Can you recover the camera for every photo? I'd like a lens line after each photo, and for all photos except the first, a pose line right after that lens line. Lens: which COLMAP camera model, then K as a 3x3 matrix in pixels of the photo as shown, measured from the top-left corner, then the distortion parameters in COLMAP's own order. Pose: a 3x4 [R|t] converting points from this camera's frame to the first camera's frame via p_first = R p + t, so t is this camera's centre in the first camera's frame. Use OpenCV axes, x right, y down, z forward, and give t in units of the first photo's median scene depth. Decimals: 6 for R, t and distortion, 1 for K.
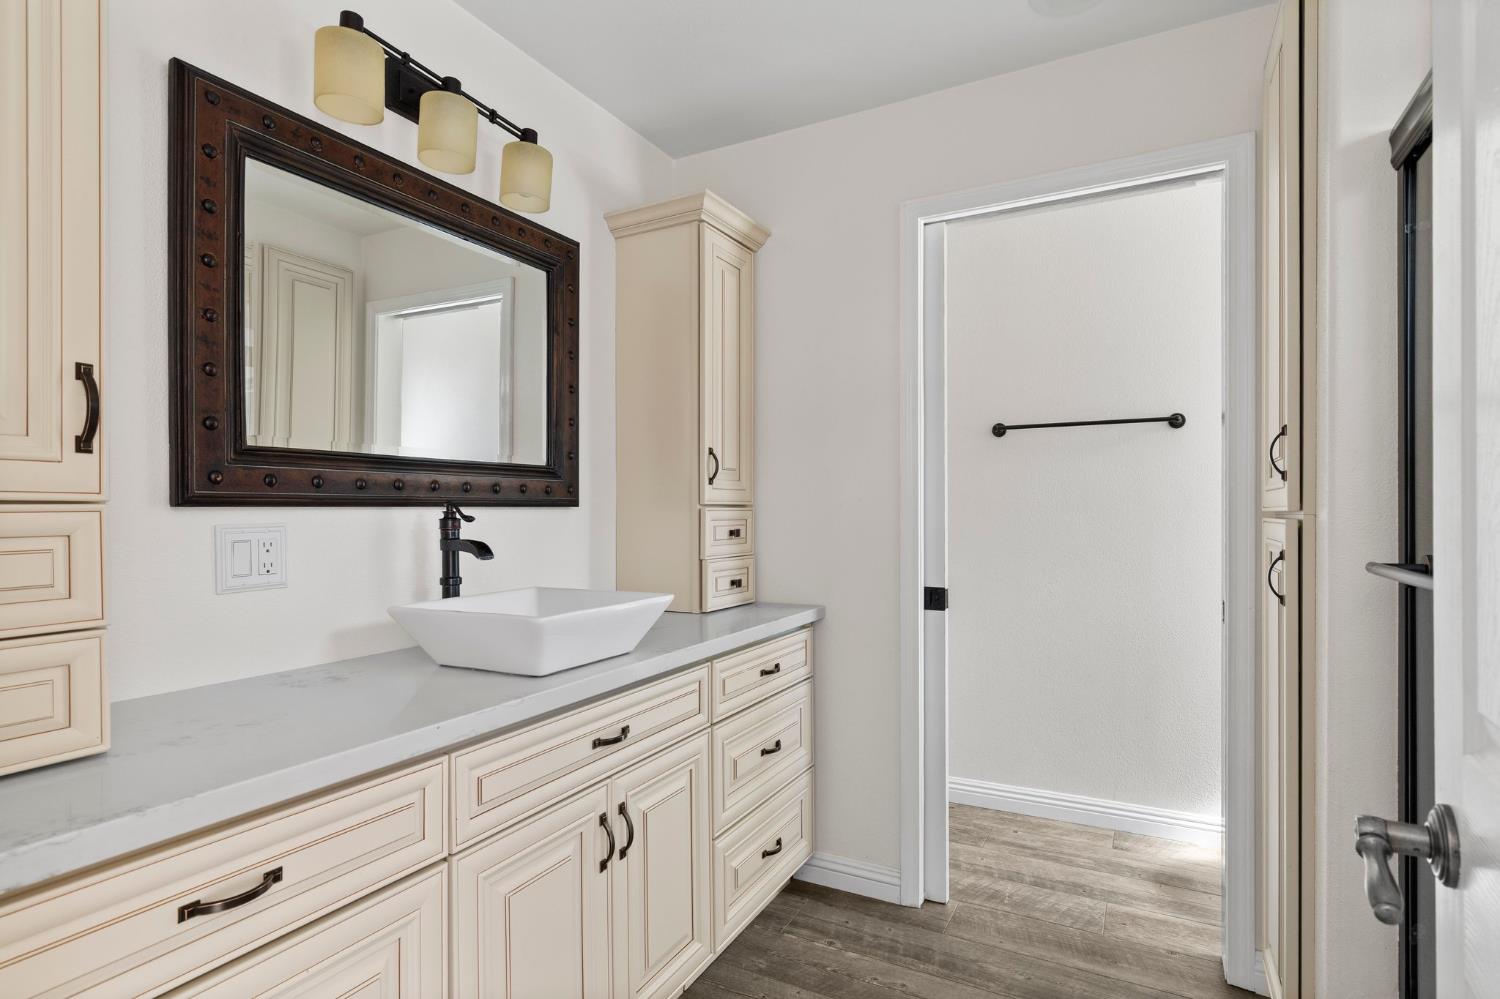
lens RADIAL K [[752.6, 0, 724.7], [0, 752.6, 533.4], [0, 0, 1]] dist [-0.033338, 0.000790]
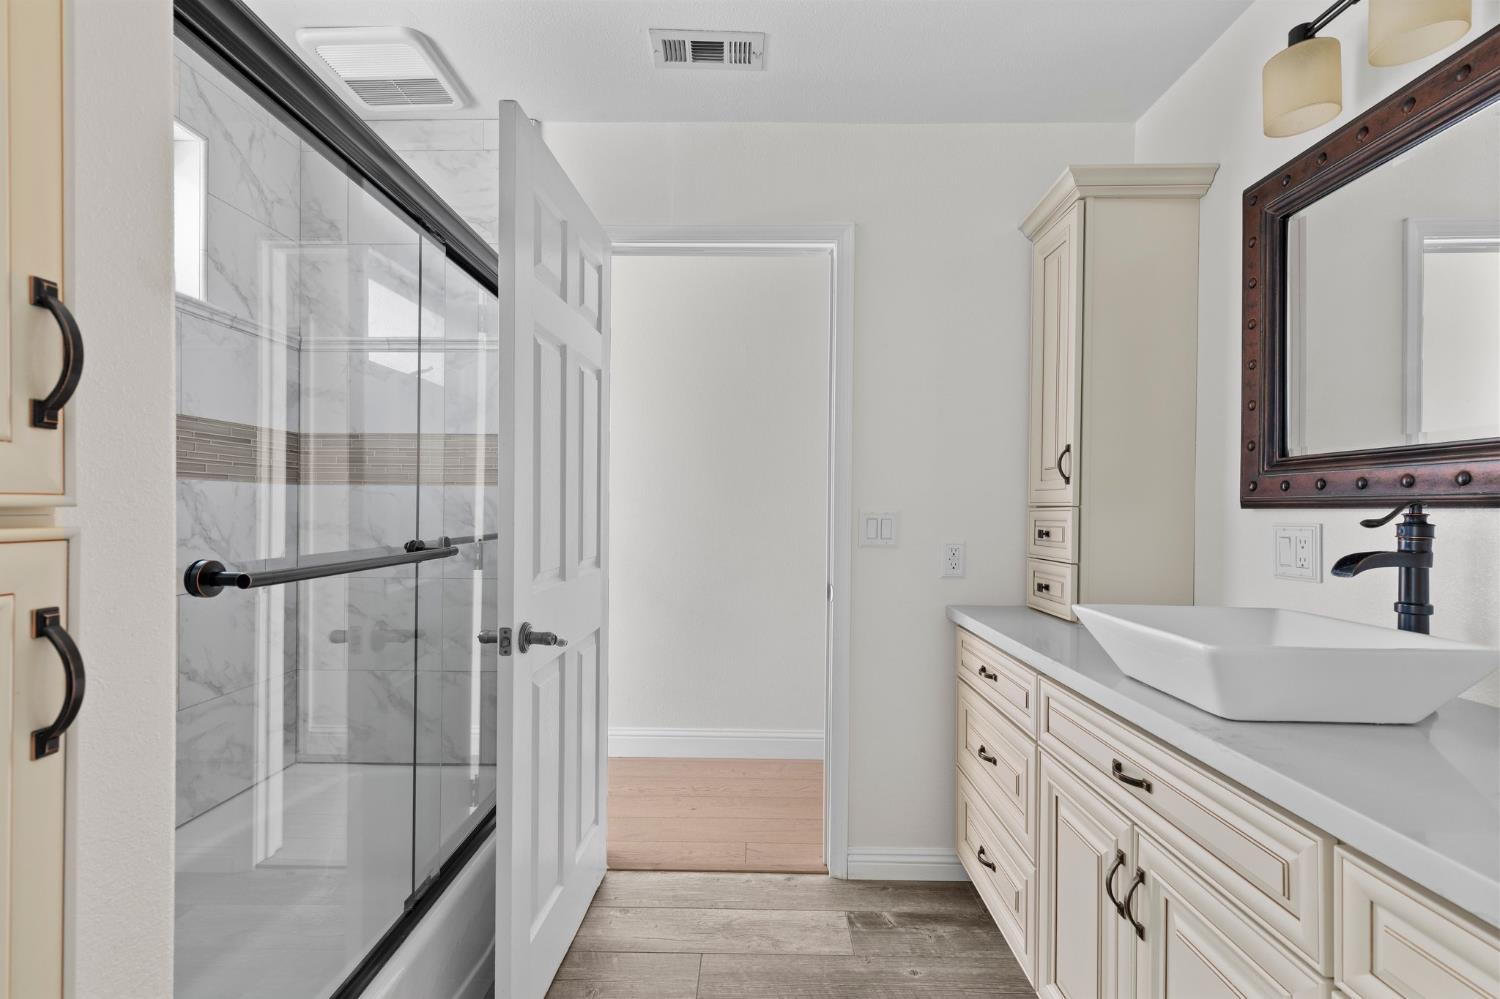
lens RADIAL K [[694.9, 0, 748.9], [0, 694.9, 509.0], [0, 0, 1]] dist [0.013504, -0.002070]
pose [[-0.881232, -0.006230, -0.472643, 0.529044], [-0.022438, 0.999337, 0.028664, -0.038867], [0.472151, 0.035865, -0.880788, 1.276668]]
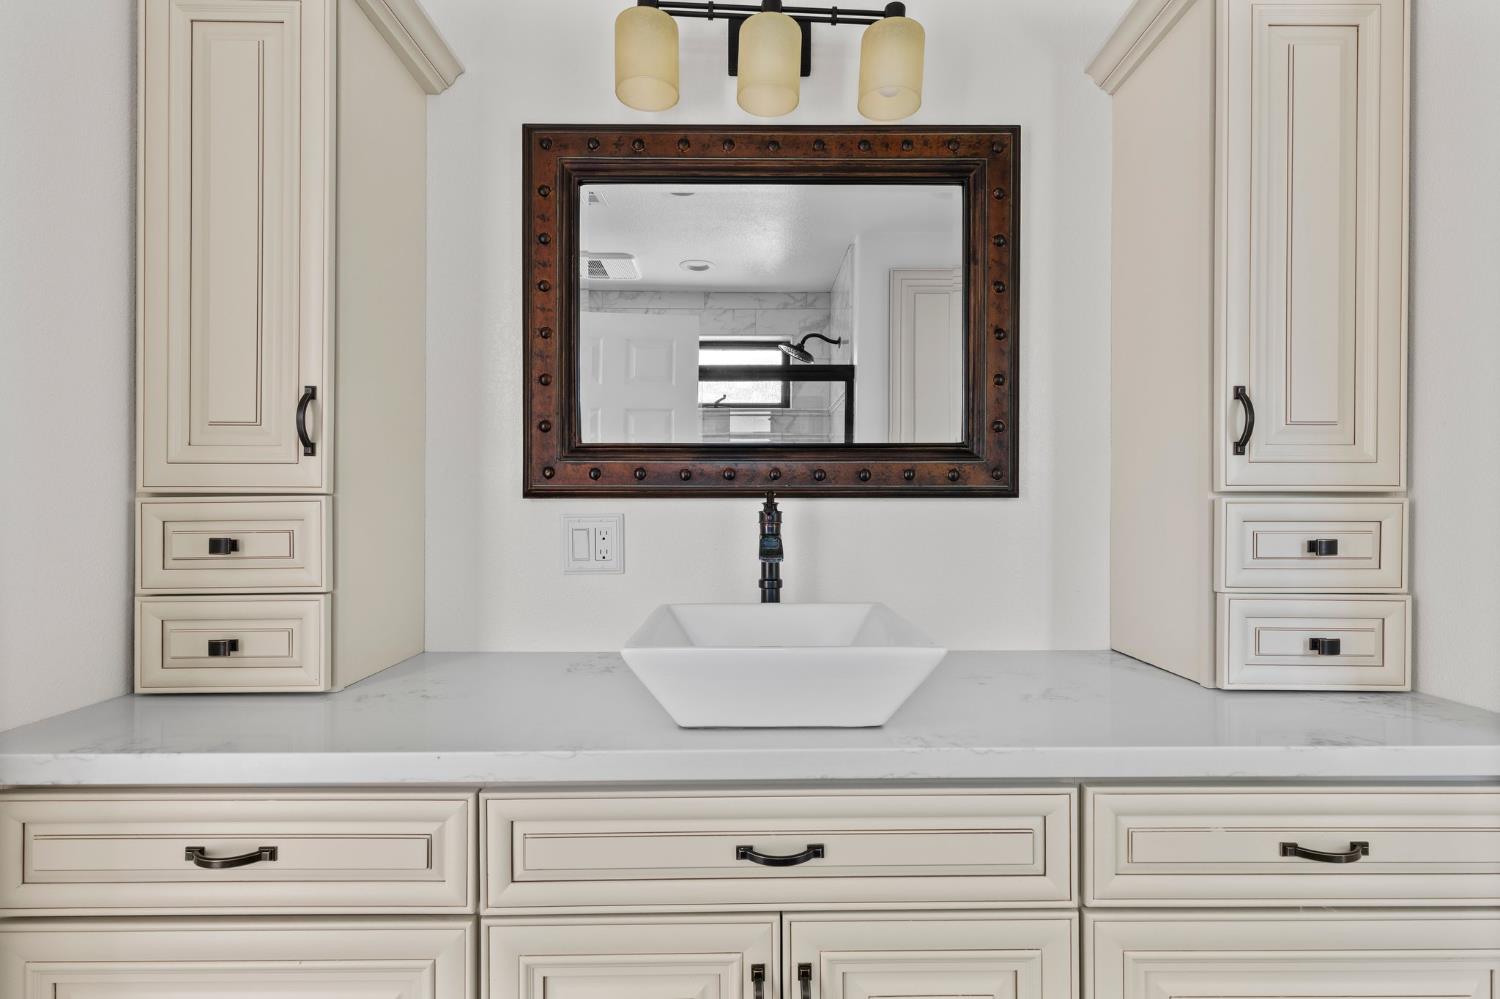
lens RADIAL K [[694.9, 0, 755.3], [0, 694.9, 498.4], [0, 0, 1]] dist [0.013504, -0.002070]
pose [[0.496561, -0.006697, -0.867976, 0.312352], [-0.027705, 0.999338, -0.023560, -0.015194], [0.867560, 0.035746, 0.496047, 0.574298]]
